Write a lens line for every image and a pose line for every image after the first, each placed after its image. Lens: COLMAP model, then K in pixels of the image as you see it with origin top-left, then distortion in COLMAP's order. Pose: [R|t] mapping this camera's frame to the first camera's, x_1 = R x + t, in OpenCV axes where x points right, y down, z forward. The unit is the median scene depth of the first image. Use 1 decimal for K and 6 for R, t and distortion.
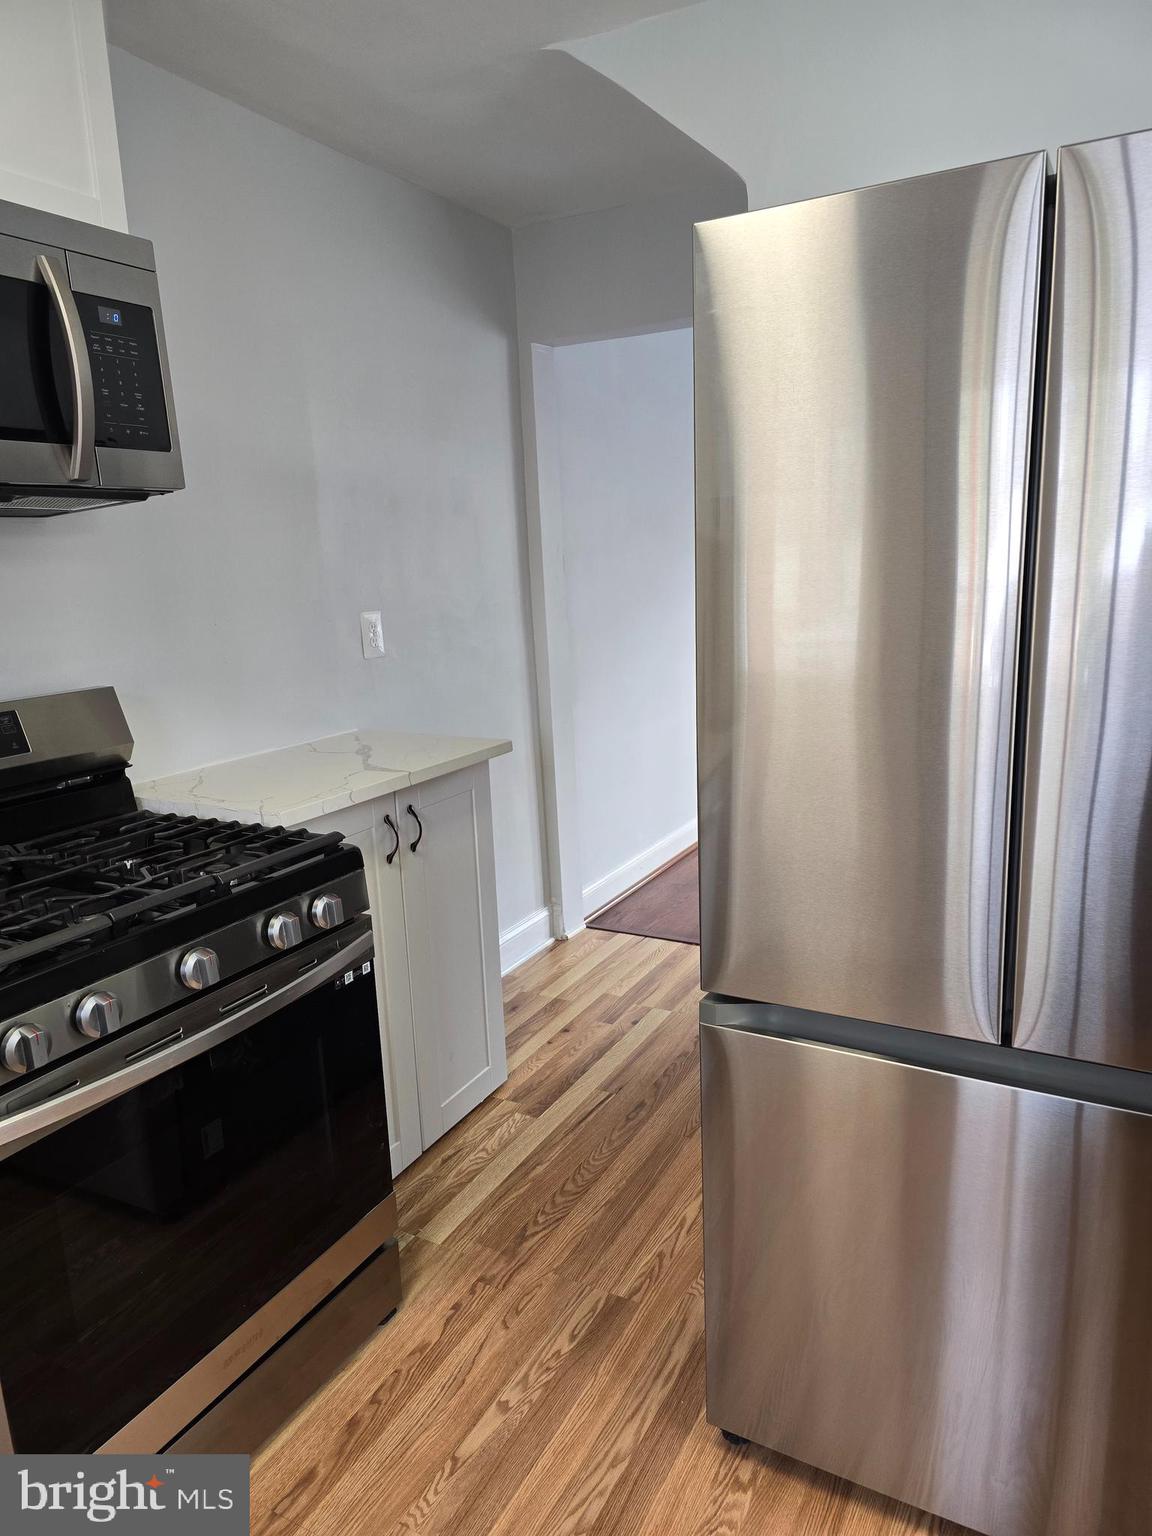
lens RADIAL K [[1032.5, 0, 583.8], [0, 1032.5, 770.2], [0, 0, 1]] dist [0.066665, -0.071563]
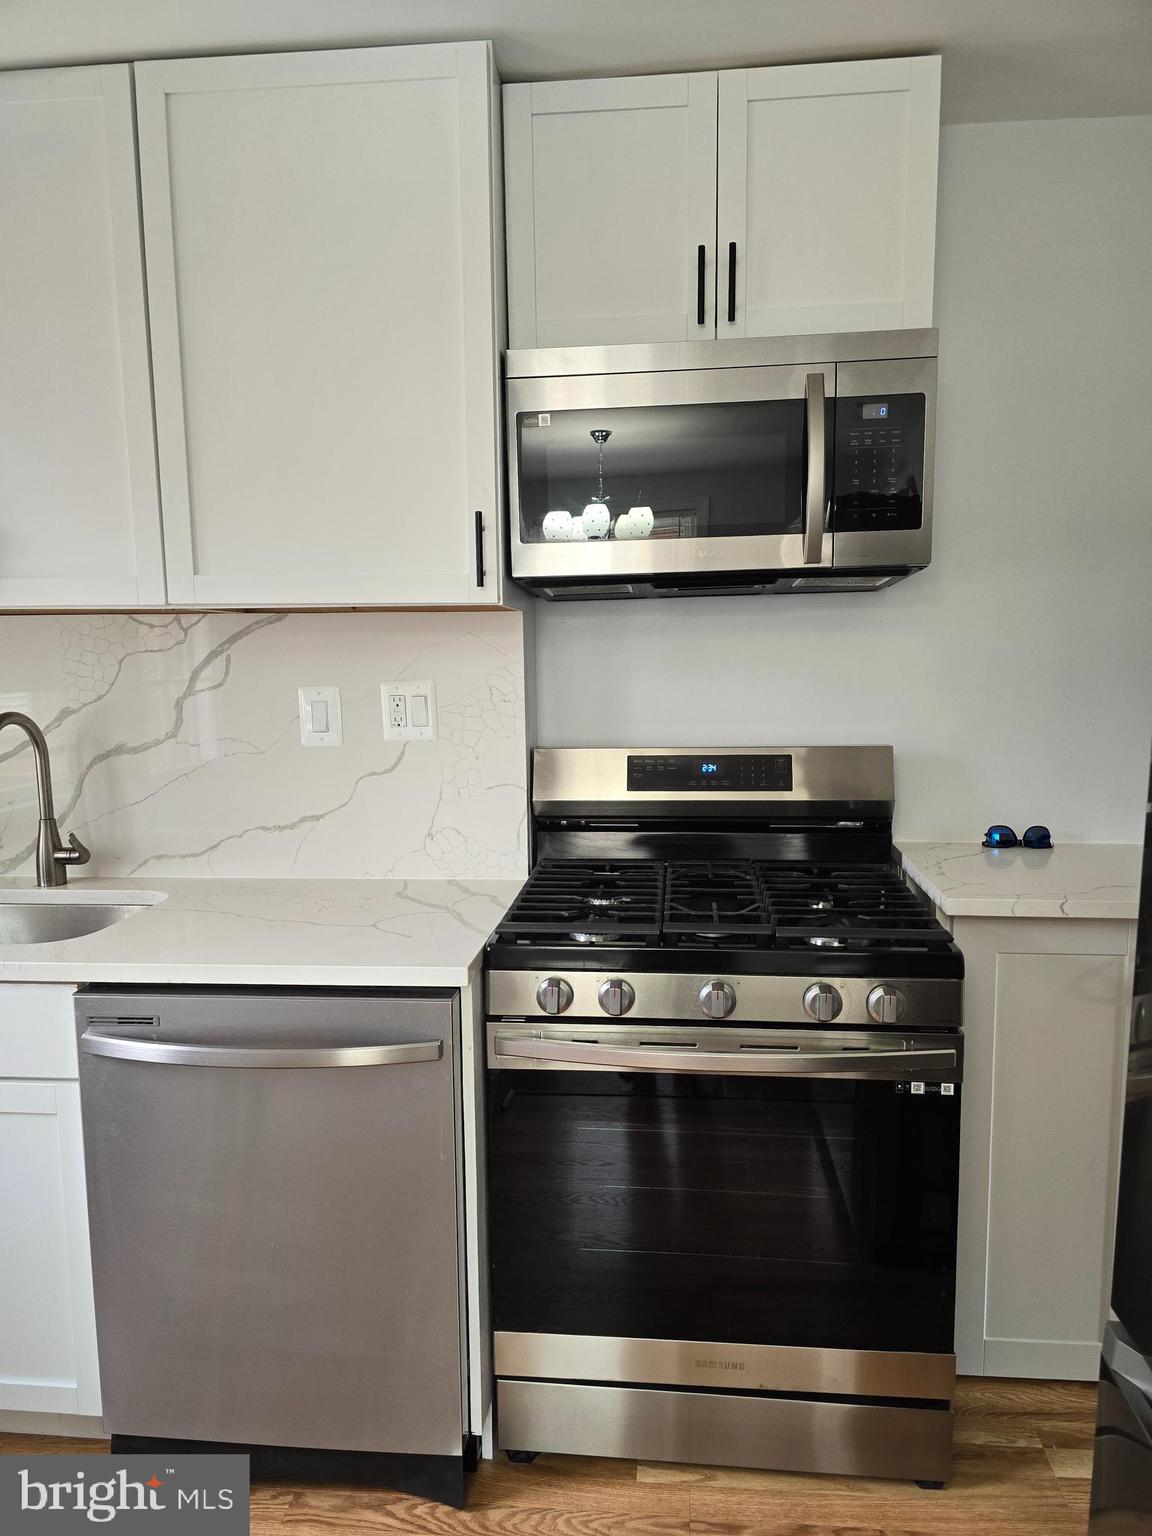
lens RADIAL K [[1032.5, 0, 583.8], [0, 1032.5, 770.2], [0, 0, 1]] dist [0.066665, -0.071563]
pose [[0.382263, 0.151154, -0.911607, 0.452164], [-0.190024, 0.978304, 0.082530, -0.093337], [0.904304, 0.141679, 0.402693, 0.319808]]
